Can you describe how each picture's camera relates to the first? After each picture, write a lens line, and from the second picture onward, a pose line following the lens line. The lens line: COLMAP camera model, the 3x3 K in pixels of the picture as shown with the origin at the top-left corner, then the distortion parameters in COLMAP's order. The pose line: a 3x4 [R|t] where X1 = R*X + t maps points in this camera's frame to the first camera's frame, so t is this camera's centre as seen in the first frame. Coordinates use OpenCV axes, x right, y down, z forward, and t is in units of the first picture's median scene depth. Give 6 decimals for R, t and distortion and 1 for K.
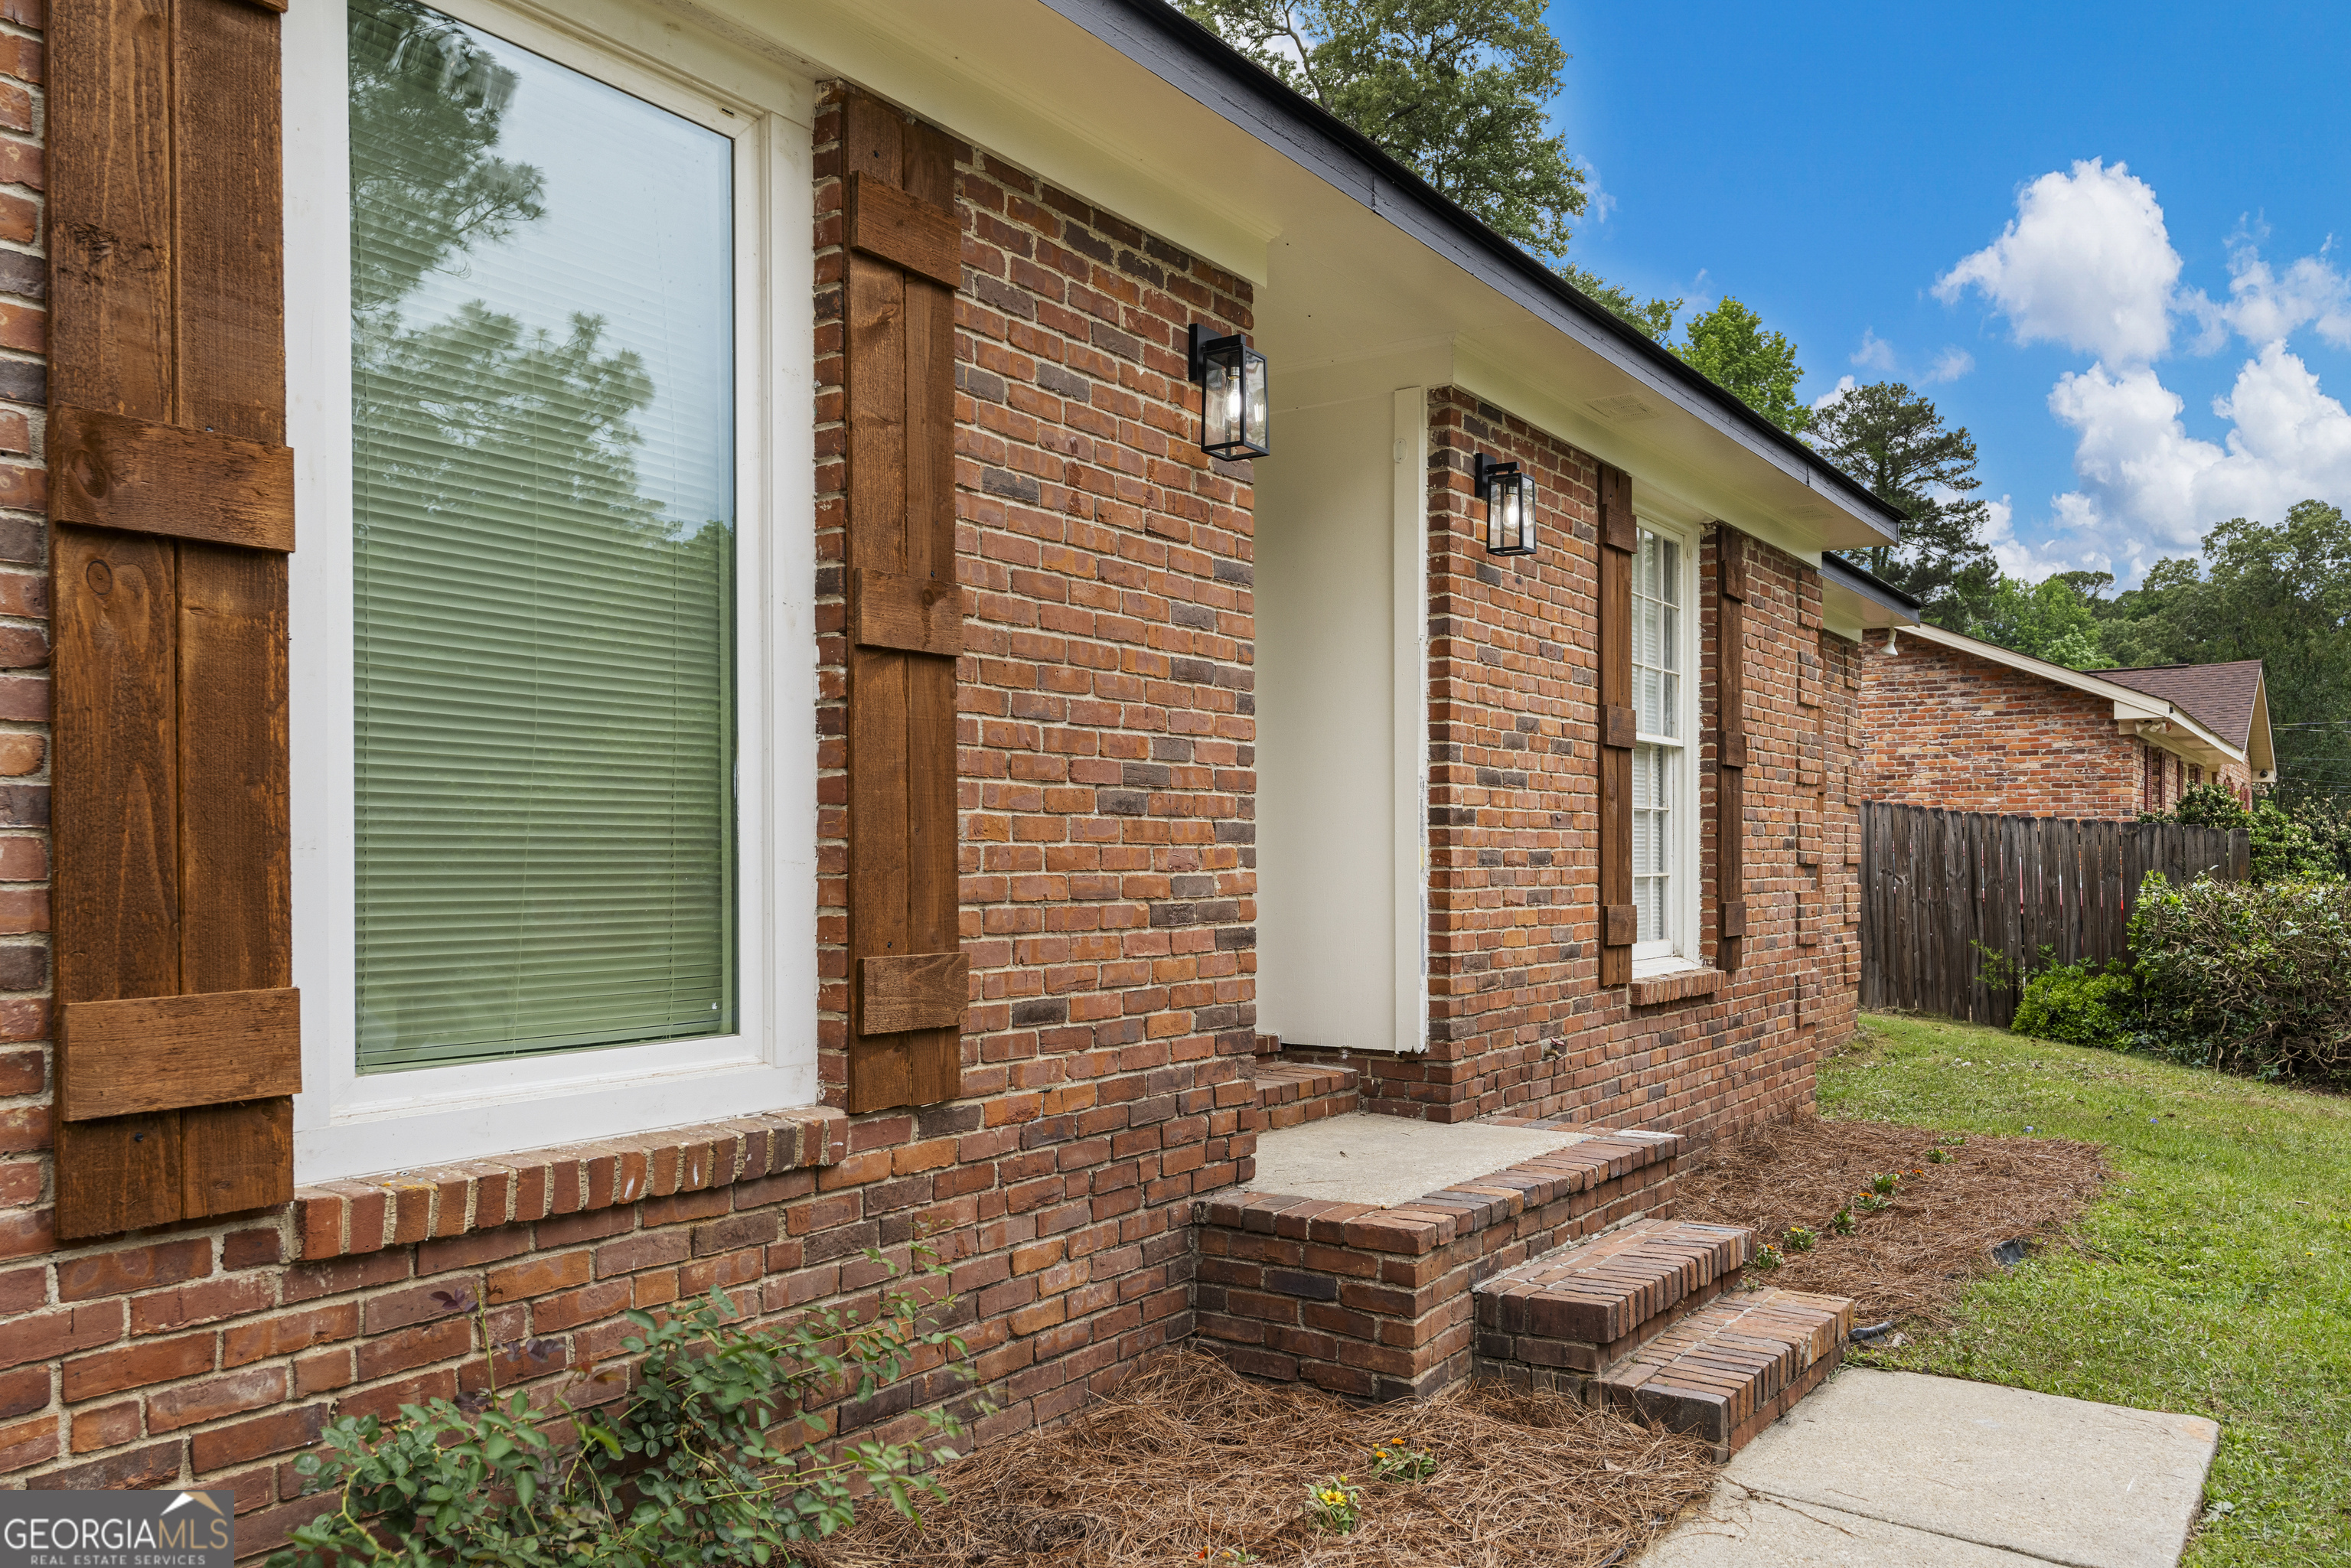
lens RADIAL K [[1781.1, 0, 1173.7], [0, 1781.1, 891.7], [0, 0, 1]] dist [0.008015, -0.000180]
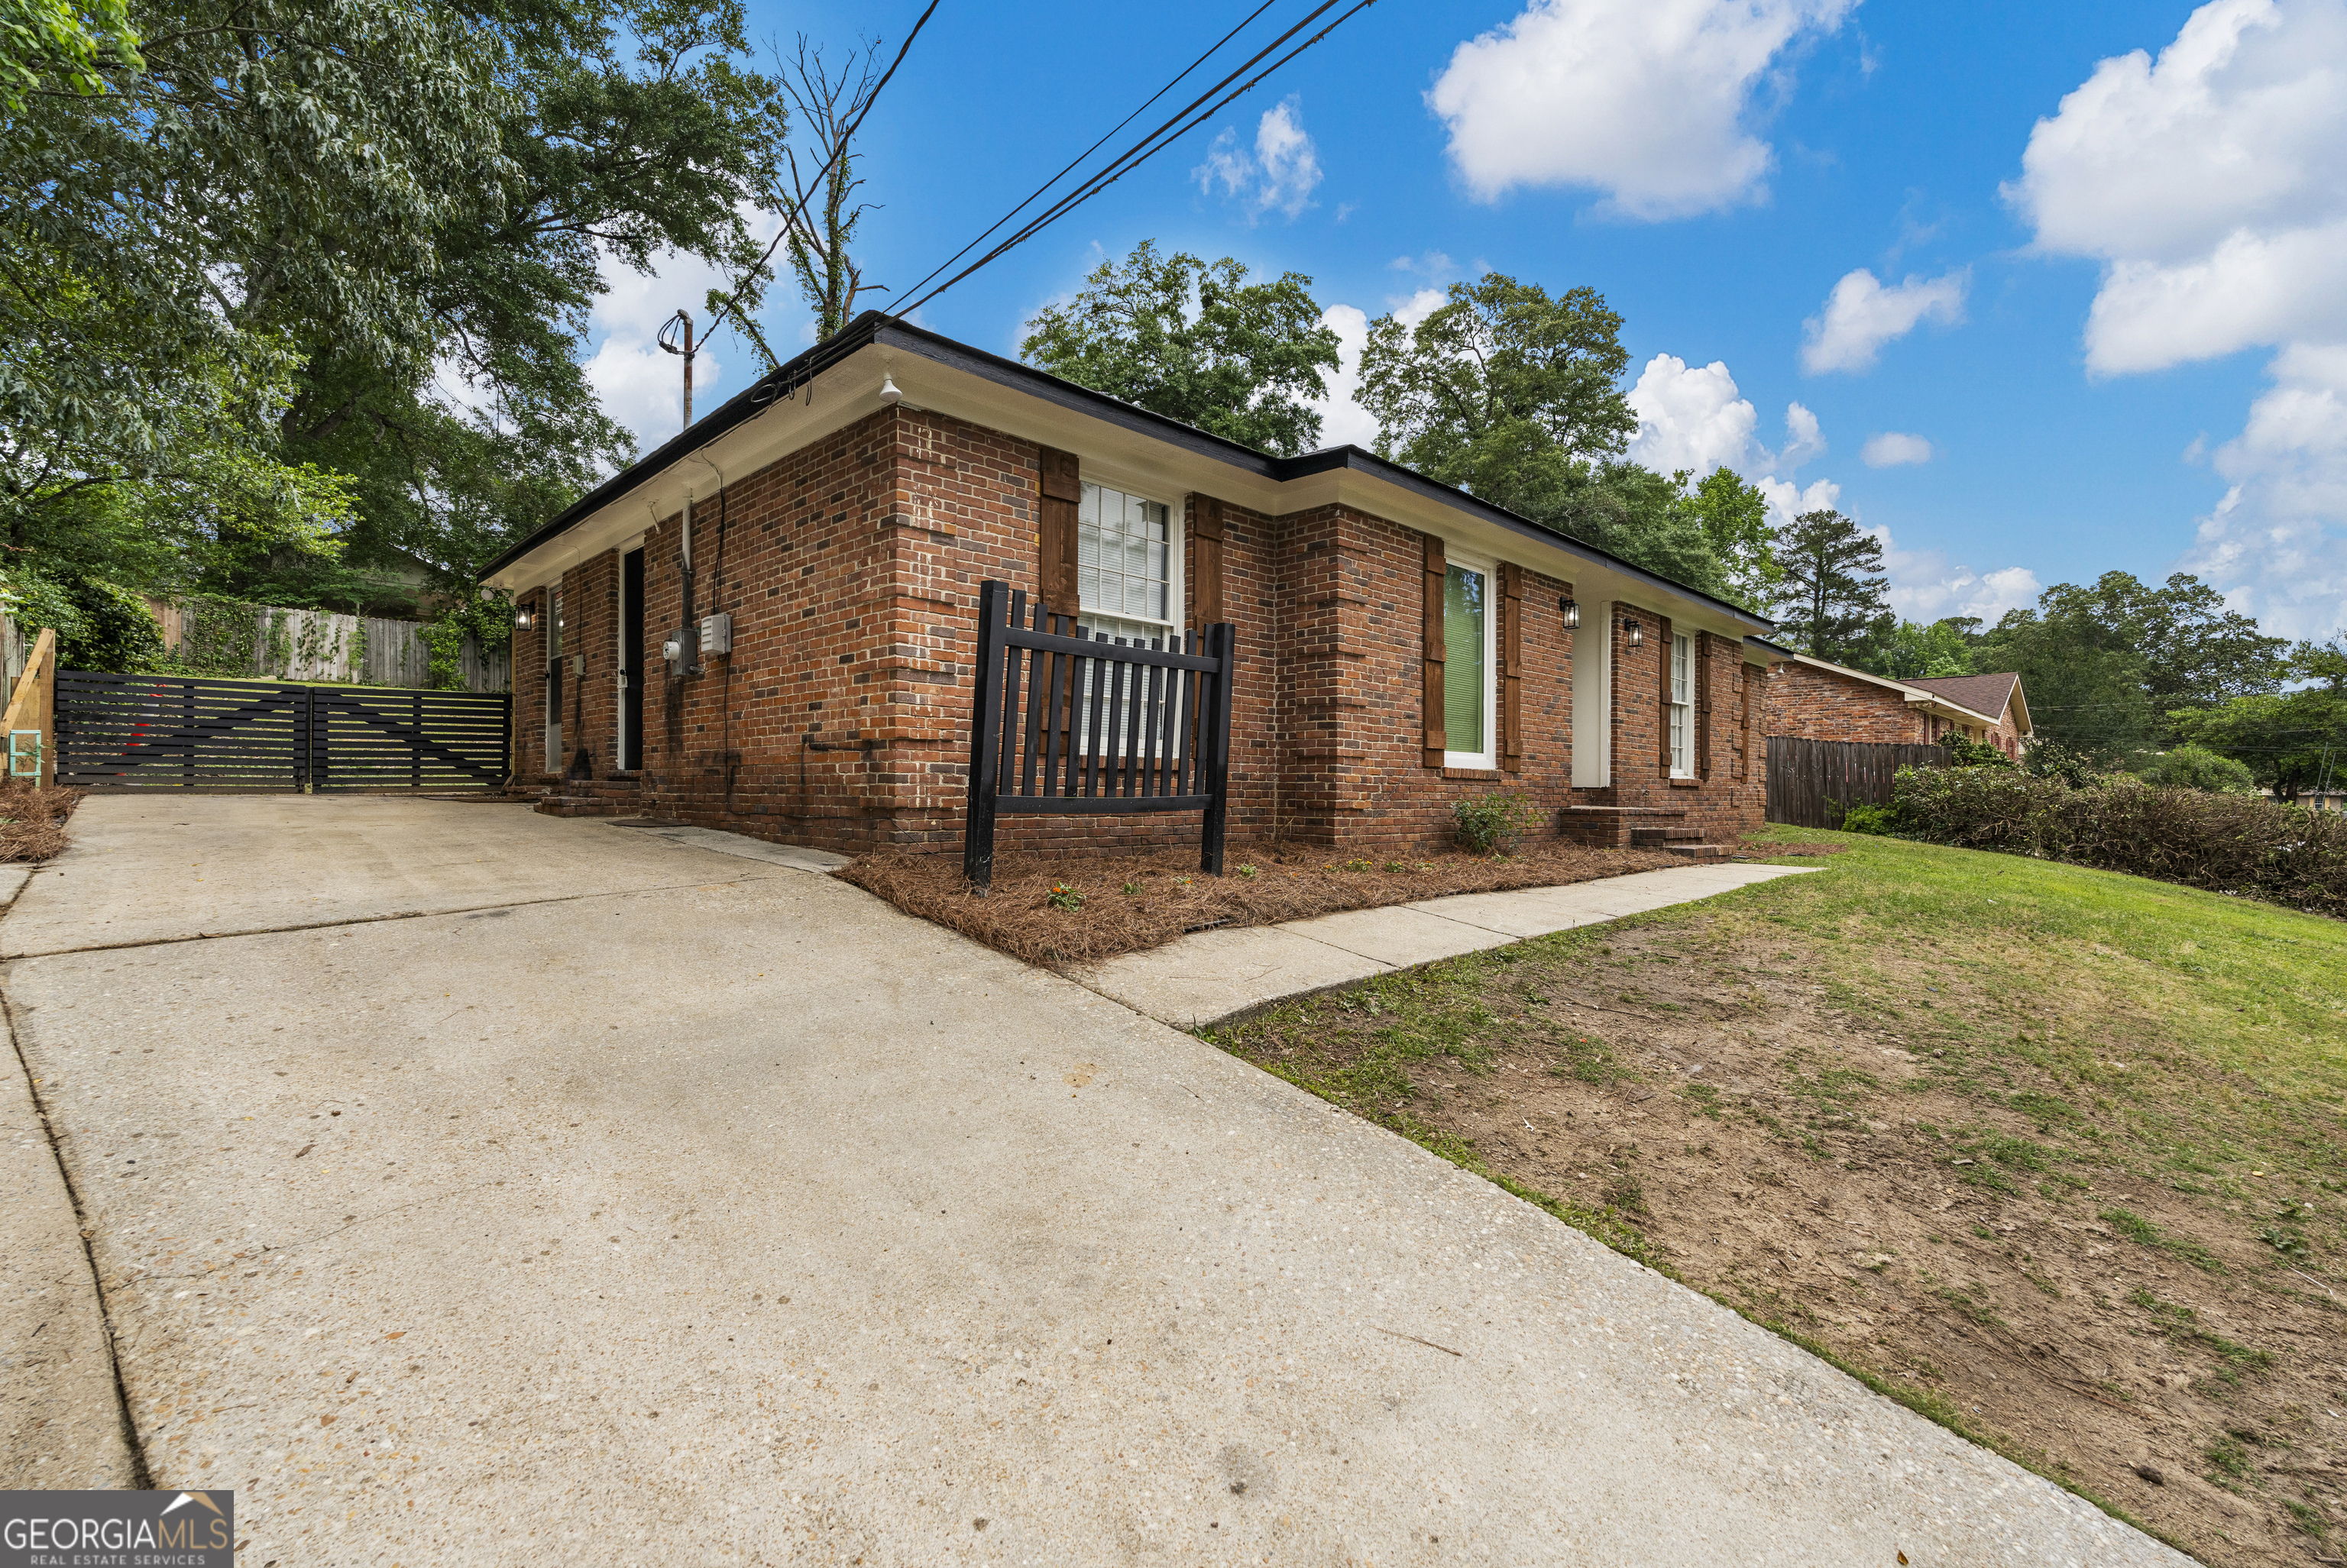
lens RADIAL K [[1083.0, 0, 1167.8], [0, 1083.0, 810.0], [0, 0, 1]] dist [0.012167, -0.000105]
pose [[0.985157, 0.010350, -0.171341, -0.132835], [-0.011995, 0.999891, -0.008570, 0.061534], [0.171234, 0.010498, 0.985174, -0.480797]]
